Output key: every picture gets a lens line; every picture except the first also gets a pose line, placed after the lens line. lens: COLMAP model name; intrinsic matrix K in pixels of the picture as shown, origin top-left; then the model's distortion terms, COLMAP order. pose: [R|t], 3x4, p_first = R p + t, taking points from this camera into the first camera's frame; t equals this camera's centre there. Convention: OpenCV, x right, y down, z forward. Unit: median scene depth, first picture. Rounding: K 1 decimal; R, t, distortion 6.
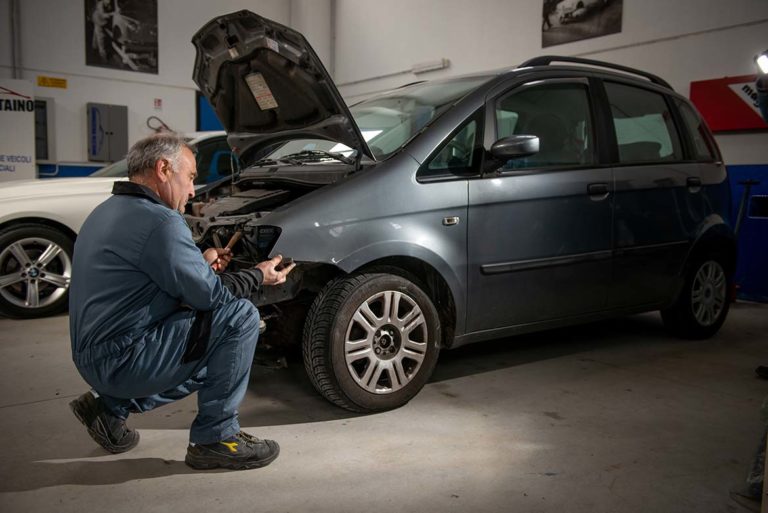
lens RADIAL K [[669.4, 0, 384.0], [0, 669.4, 256.5], [0, 0, 1]] dist [0.000355, -0.000907]
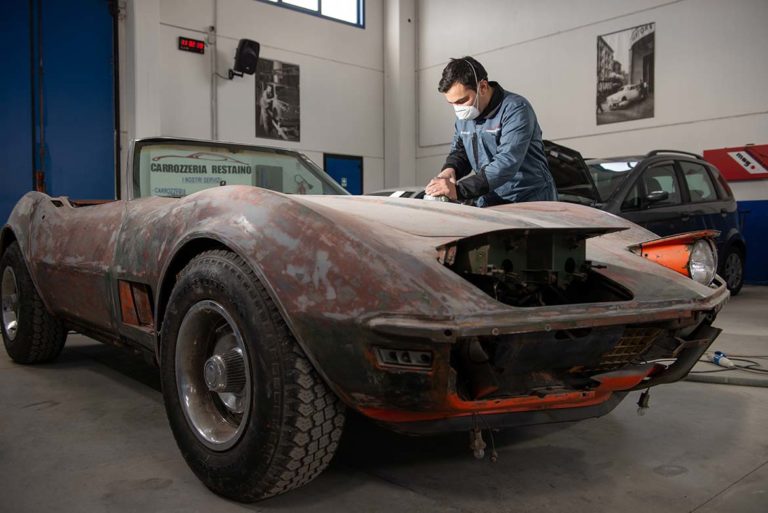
lens RADIAL K [[705.8, 0, 384.0], [0, 705.8, 256.5], [0, 0, 1]] dist [0.016440, 0.015328]
pose [[0.996970, -0.026149, 0.073262, -0.360090], [0.030809, 0.997524, -0.063214, 0.063795], [-0.071428, 0.065280, 0.995307, -0.512758]]
